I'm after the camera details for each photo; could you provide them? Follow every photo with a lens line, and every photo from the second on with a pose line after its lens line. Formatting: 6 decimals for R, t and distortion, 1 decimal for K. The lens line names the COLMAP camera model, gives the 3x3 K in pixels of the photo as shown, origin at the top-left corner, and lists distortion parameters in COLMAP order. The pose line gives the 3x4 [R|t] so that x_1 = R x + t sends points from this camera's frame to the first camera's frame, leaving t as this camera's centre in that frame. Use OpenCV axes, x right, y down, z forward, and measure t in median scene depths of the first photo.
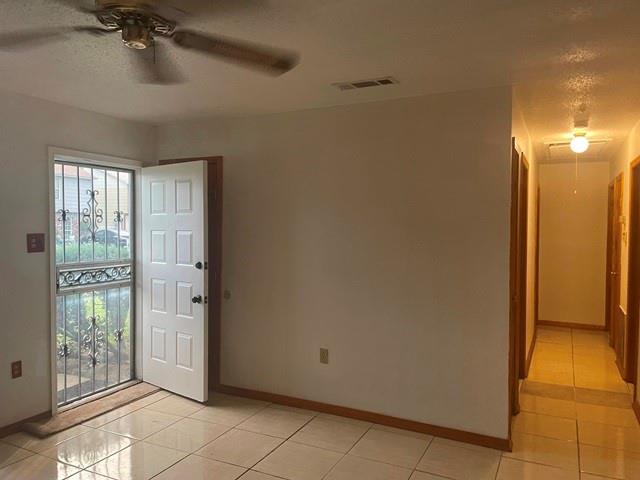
lens RADIAL K [[473.9, 0, 316.2], [0, 473.9, 237.8], [0, 0, 1]] dist [0.003528, -0.019537]
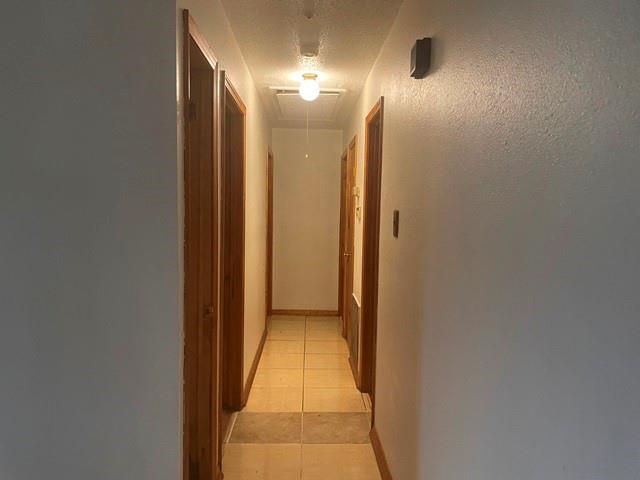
lens RADIAL K [[473.9, 0, 320.0], [0, 473.9, 240.5], [0, 0, 1]] dist [0.003528, -0.019537]
pose [[0.872914, -0.023175, 0.487324, 0.180742], [-0.000372, 0.998839, 0.048167, 0.007536], [-0.487874, -0.042227, 0.871892, 0.296018]]
